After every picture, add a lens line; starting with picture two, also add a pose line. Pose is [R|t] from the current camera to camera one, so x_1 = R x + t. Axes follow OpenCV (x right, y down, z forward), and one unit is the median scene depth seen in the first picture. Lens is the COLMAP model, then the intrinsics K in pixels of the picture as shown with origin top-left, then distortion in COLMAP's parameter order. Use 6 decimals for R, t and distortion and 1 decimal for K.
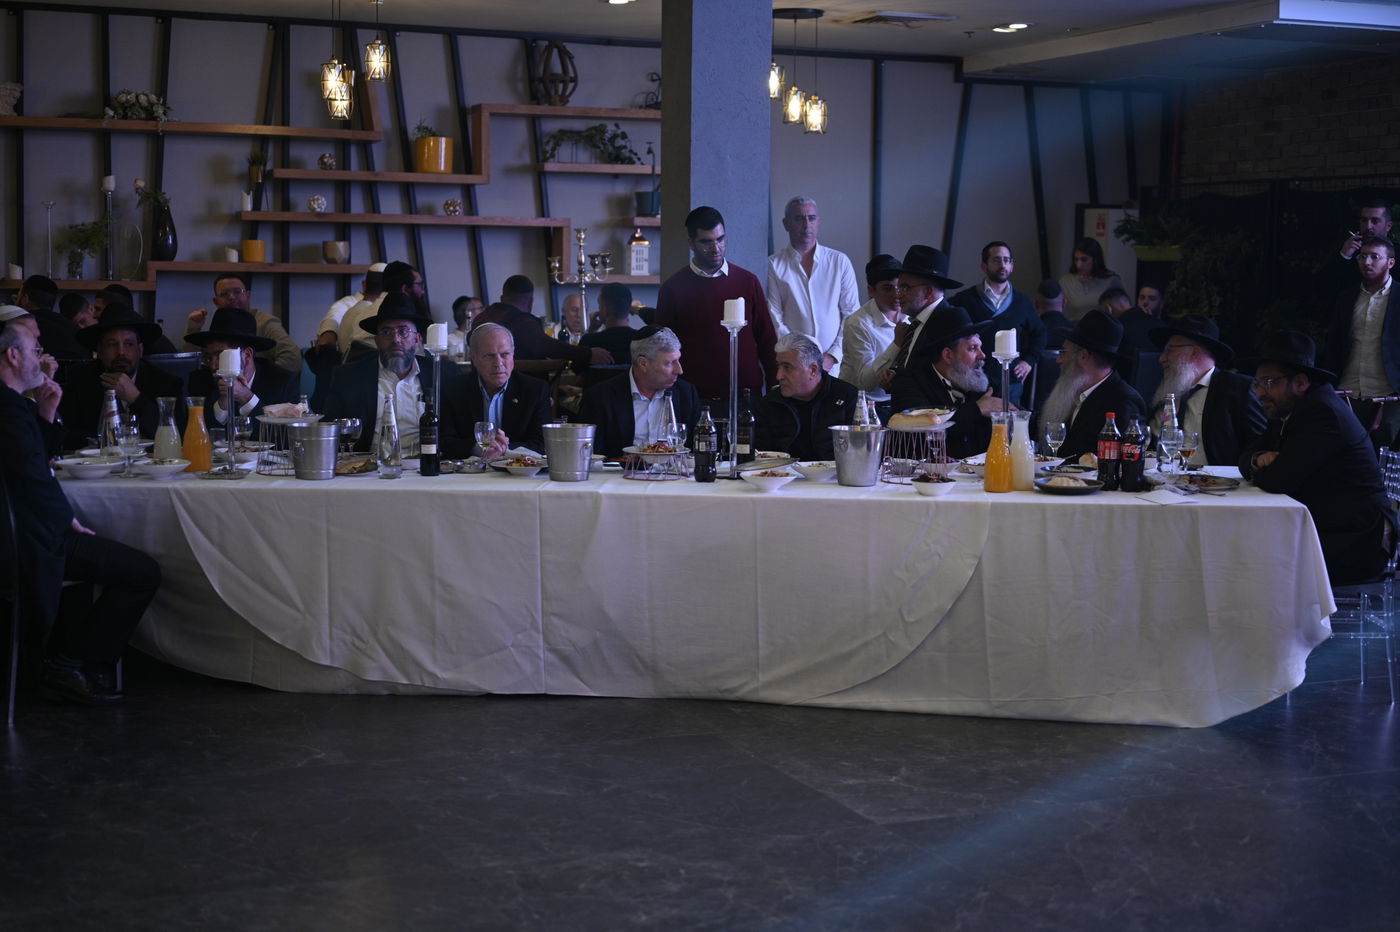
lens RADIAL K [[2024.8, 0, 696.1], [0, 2024.8, 473.1], [0, 0, 1]] dist [-0.008555, 0.051479]
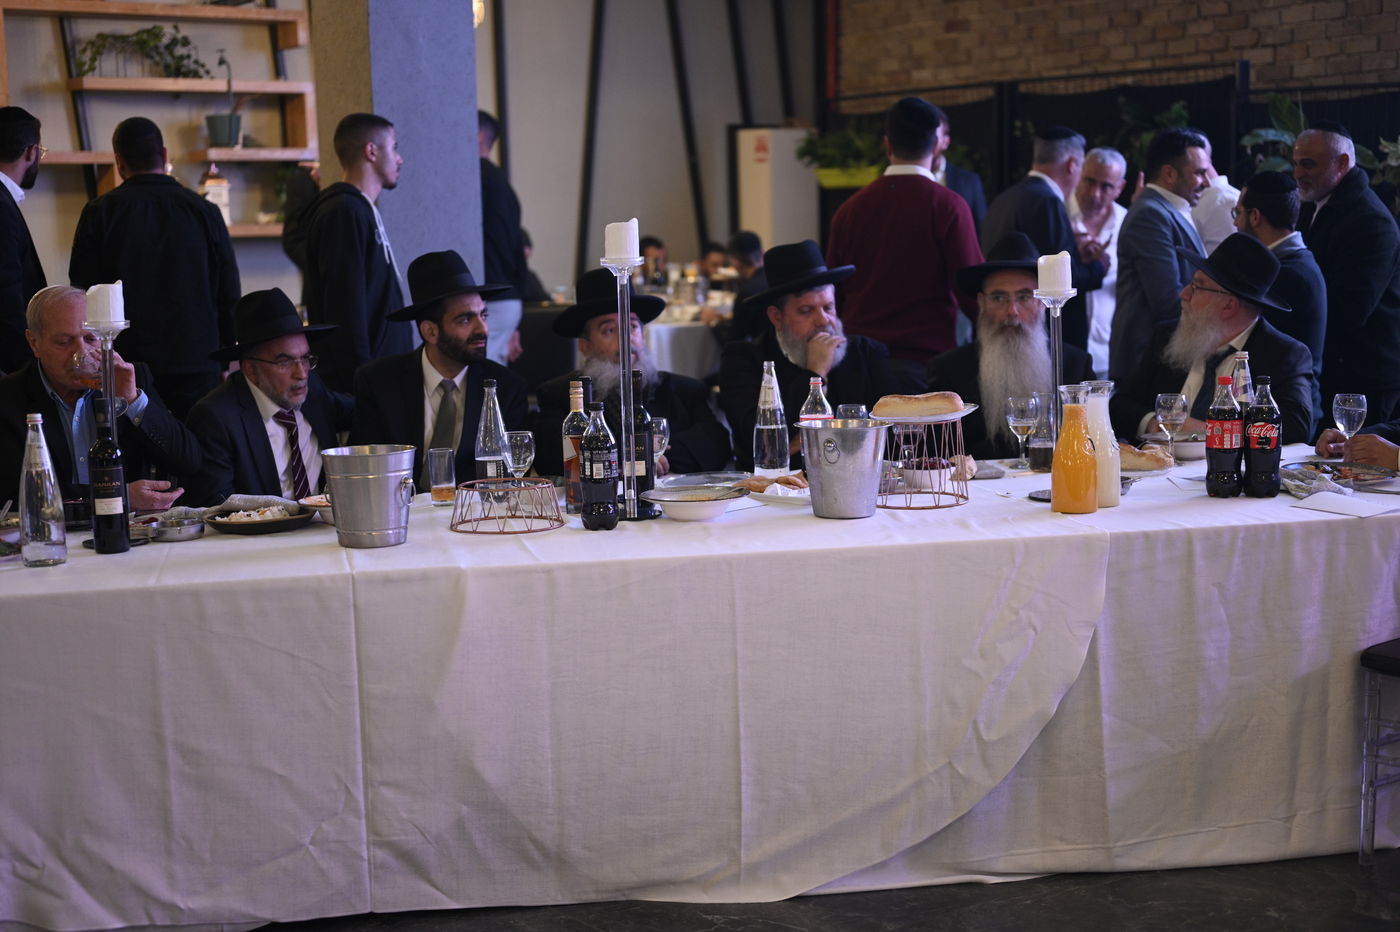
lens RADIAL K [[2164.3, 0, 699.5], [0, 2164.3, 484.9], [0, 0, 1]] dist [-0.351192, 1.640517]
pose [[0.965288, -0.070391, 0.251525, -0.128056], [0.065309, 0.997458, 0.028506, -0.025433], [-0.252892, -0.011090, 0.967431, 0.386473]]
